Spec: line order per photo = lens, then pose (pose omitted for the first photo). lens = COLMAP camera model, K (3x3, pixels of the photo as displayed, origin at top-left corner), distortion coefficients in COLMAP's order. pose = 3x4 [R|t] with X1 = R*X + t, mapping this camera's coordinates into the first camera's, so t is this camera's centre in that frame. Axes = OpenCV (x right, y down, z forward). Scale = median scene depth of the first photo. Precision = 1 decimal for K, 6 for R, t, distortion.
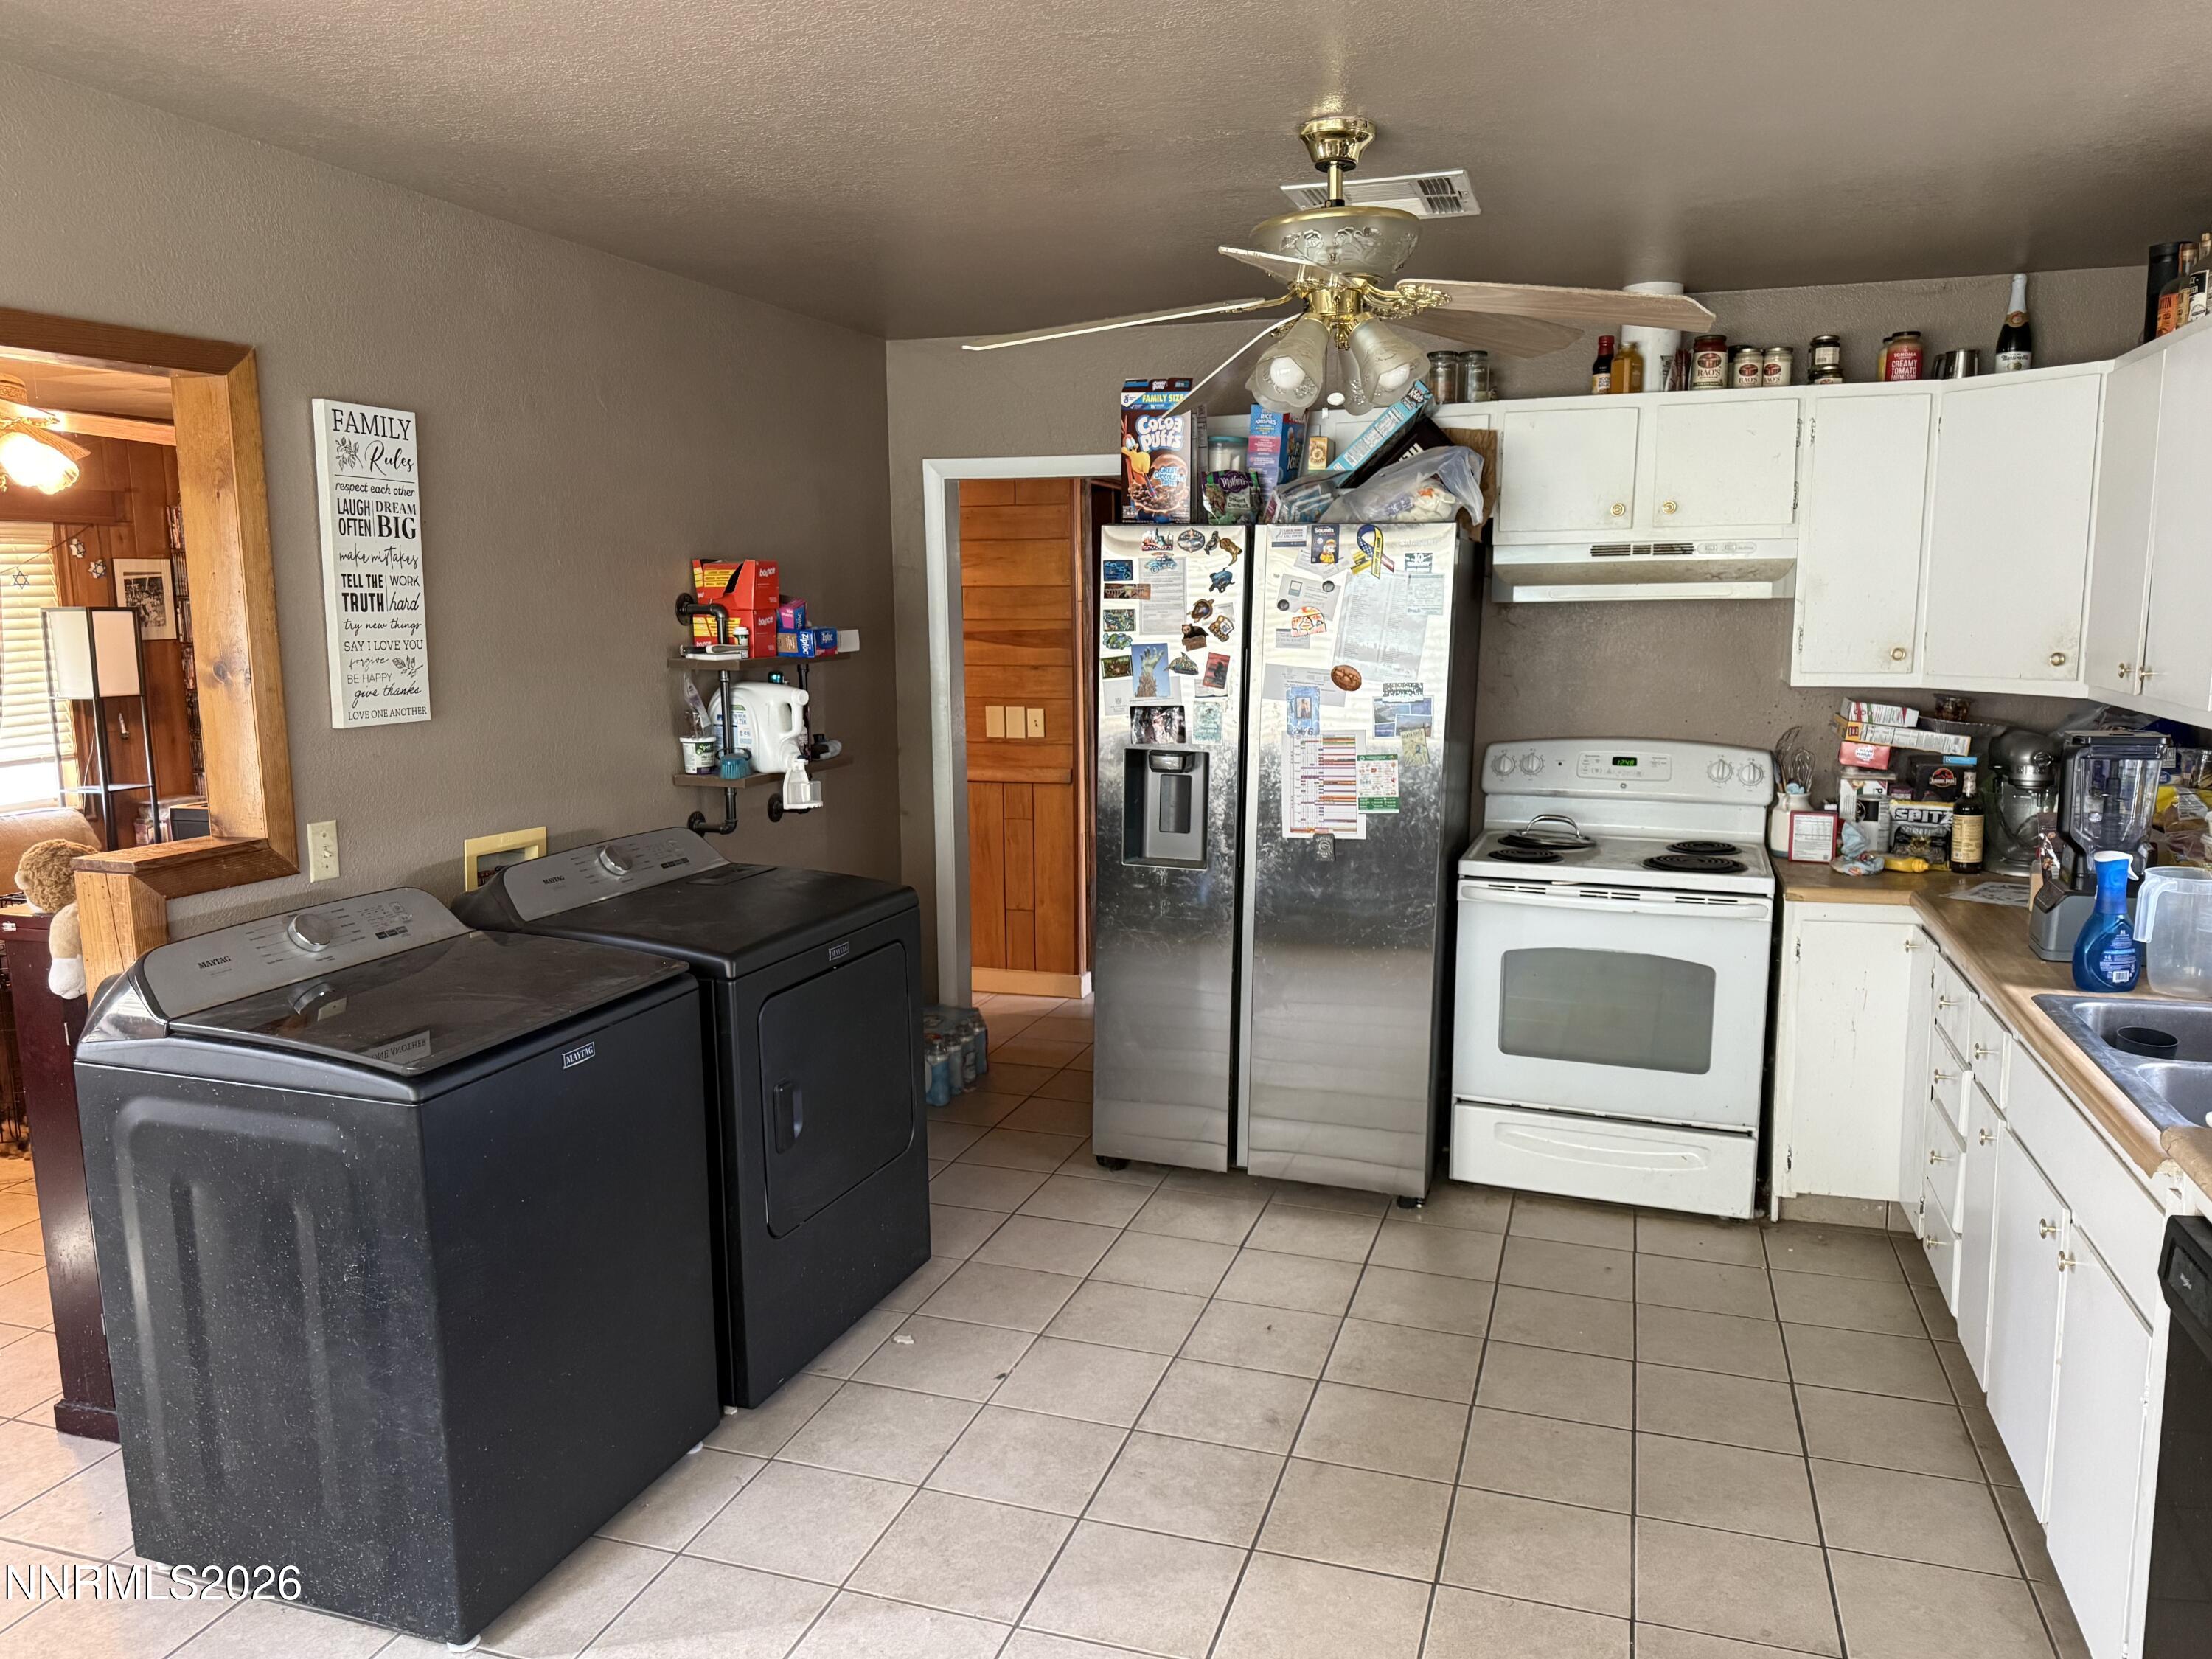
lens RADIAL K [[1548.9, 0, 1107.1], [0, 1548.9, 824.7], [0, 0, 1]] dist [0.010180, -0.006888]
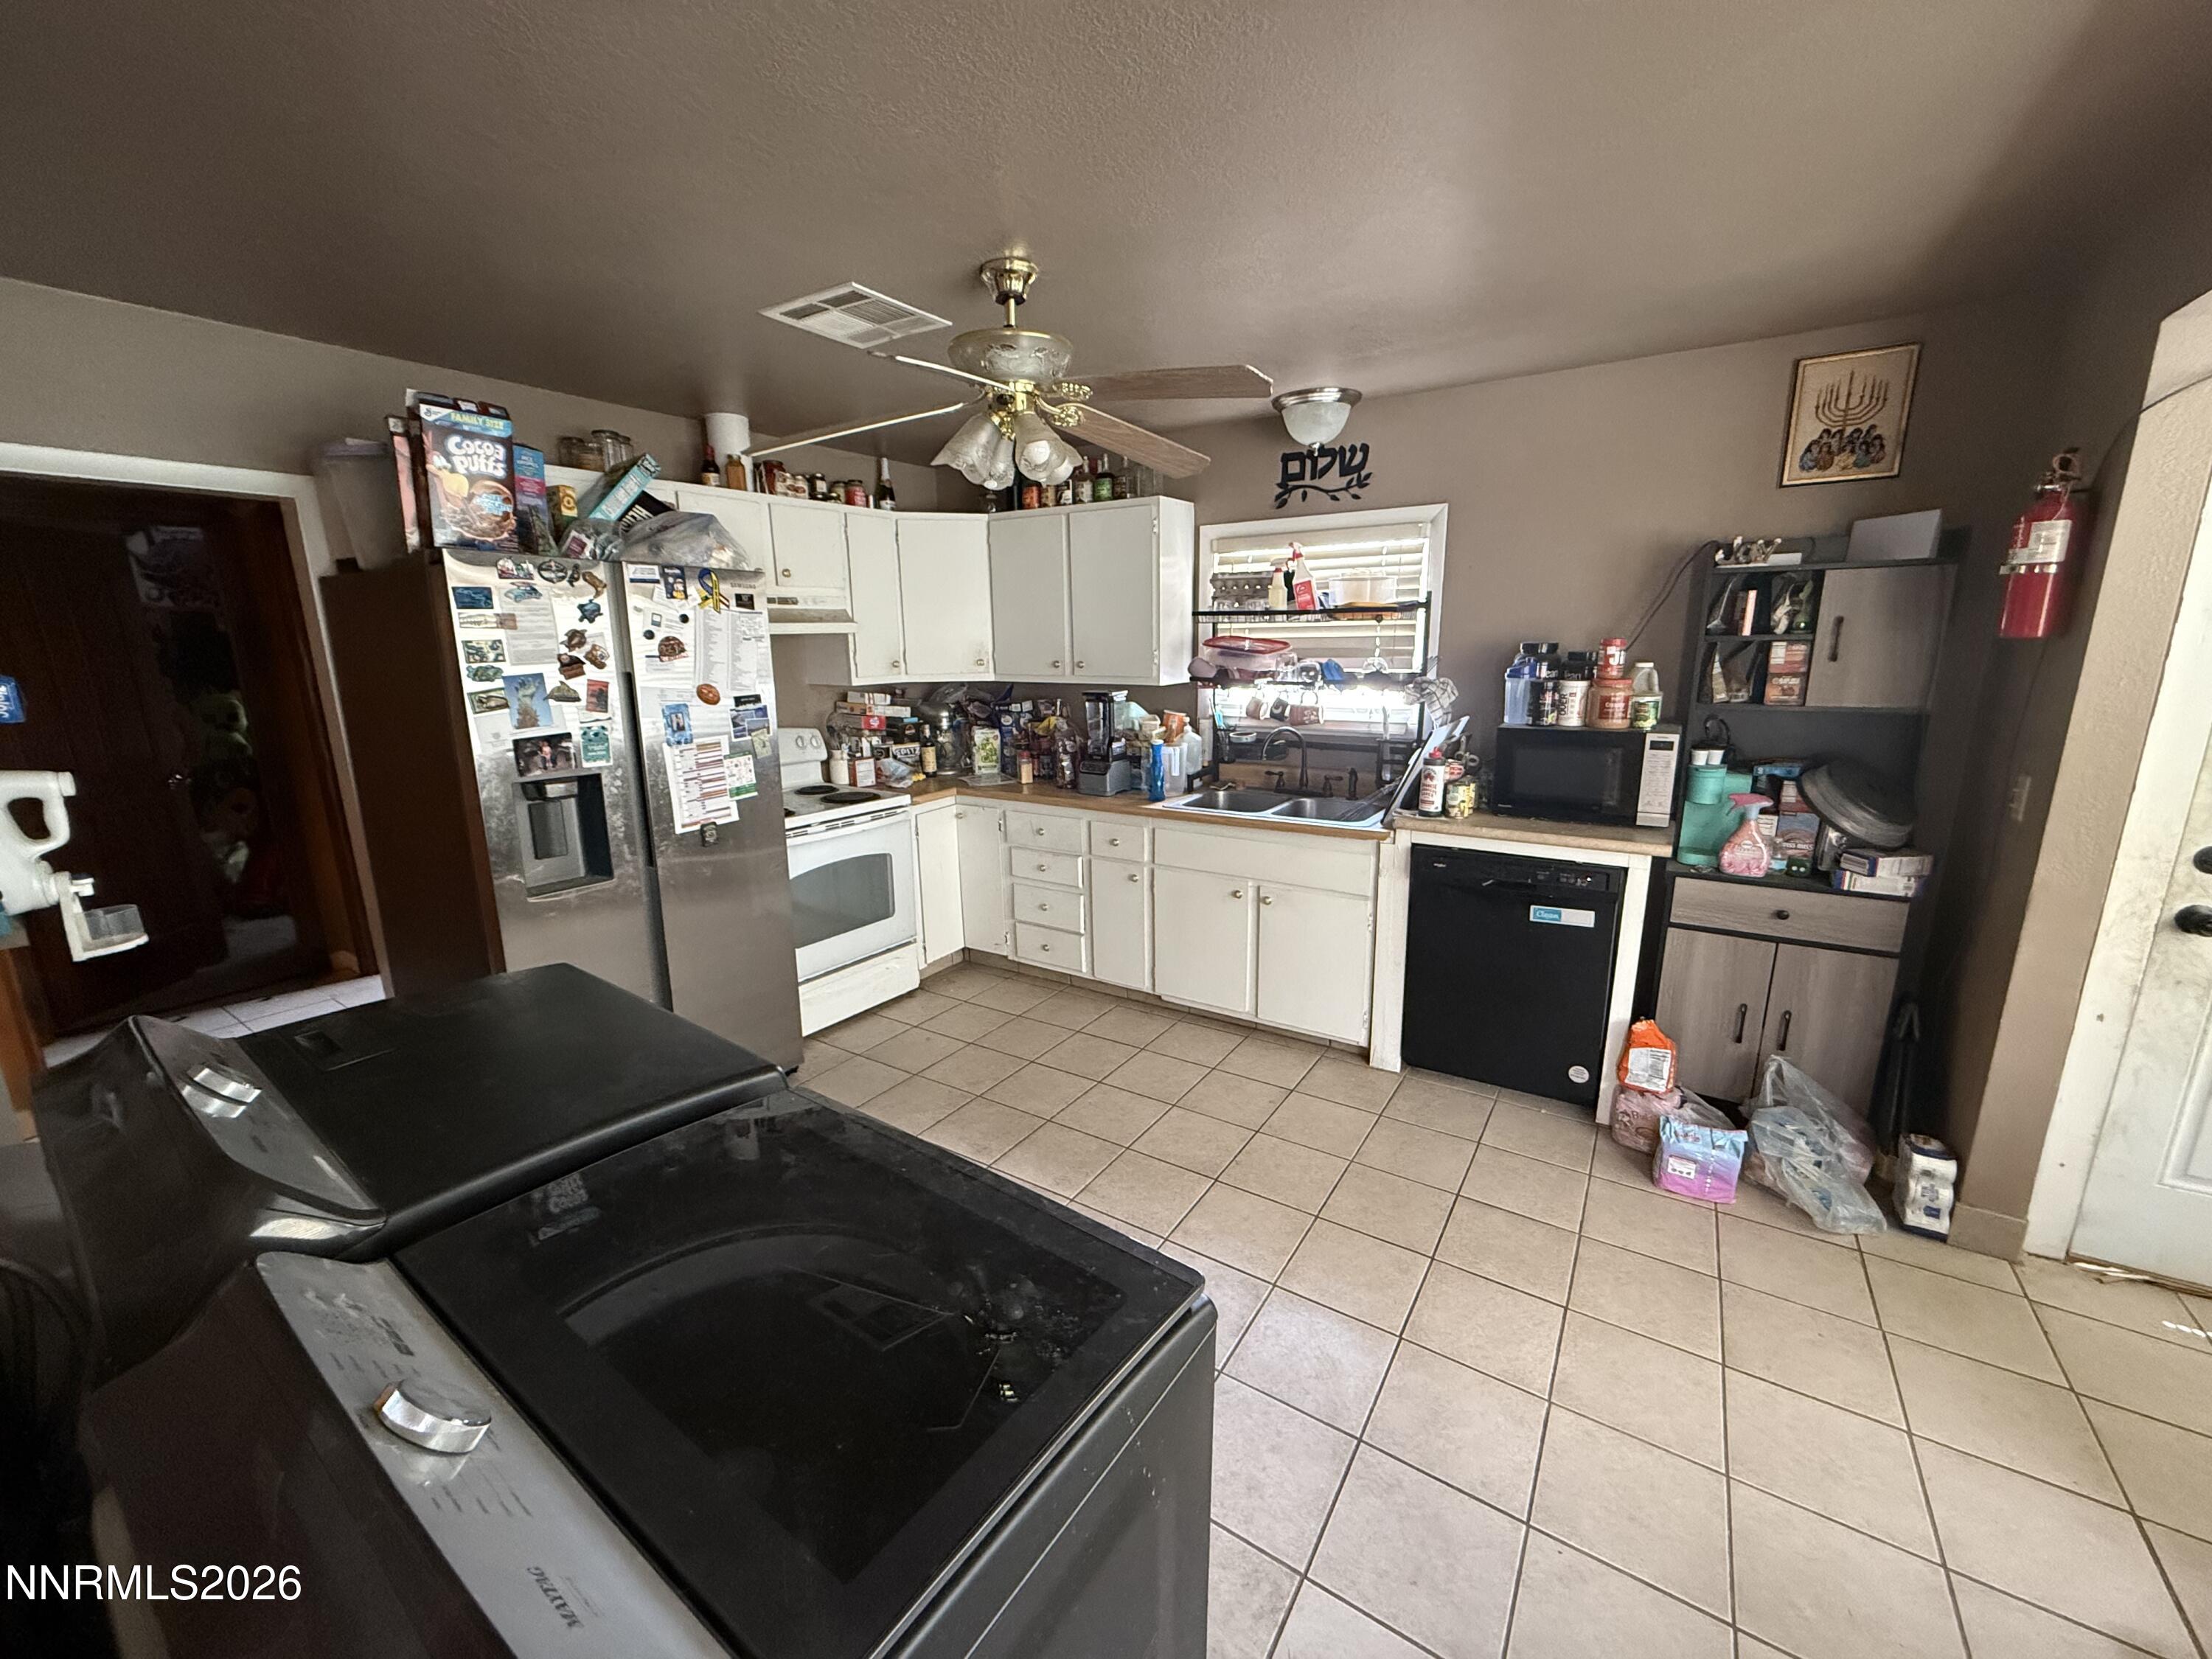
lens RADIAL K [[876.4, 0, 1100.0], [0, 876.4, 829.2], [0, 0, 1]] dist [-0.012414, 0.001169]
pose [[0.255496, -0.205332, 0.944754, -0.433093], [0.152973, 0.973463, 0.170202, -0.059231], [-0.954631, 0.101036, 0.280127, 0.502883]]
